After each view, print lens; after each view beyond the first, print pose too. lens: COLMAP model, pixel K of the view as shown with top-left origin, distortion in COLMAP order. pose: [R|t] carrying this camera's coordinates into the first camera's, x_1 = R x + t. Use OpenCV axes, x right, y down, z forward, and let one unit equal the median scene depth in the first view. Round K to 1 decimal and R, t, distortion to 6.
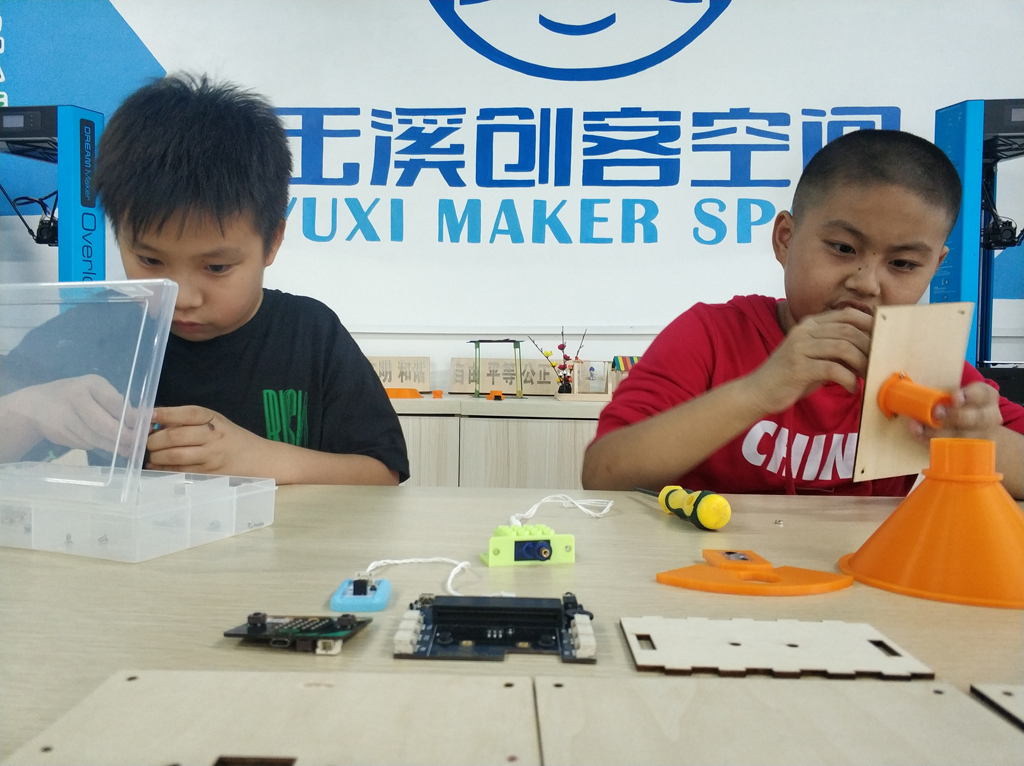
lens RADIAL K [[794.9, 0, 499.7], [0, 794.9, 421.3], [0, 0, 1]] dist [-0.025423, 0.007832]
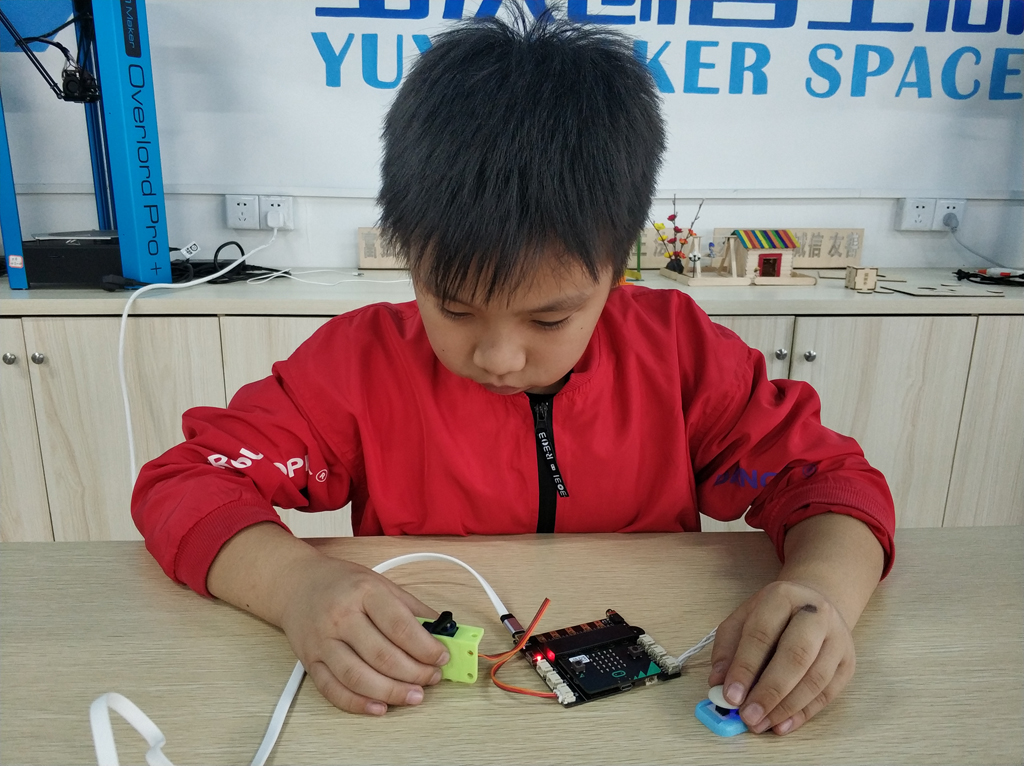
lens RADIAL K [[794.9, 0, 491.4], [0, 794.9, 402.0], [0, 0, 1]] dist [-0.025423, 0.007832]
pose [[0.993042, -0.038784, 0.111187, -0.225961], [0.013177, 0.974875, 0.222363, -0.087687], [-0.117018, -0.219351, 0.968603, 0.088921]]
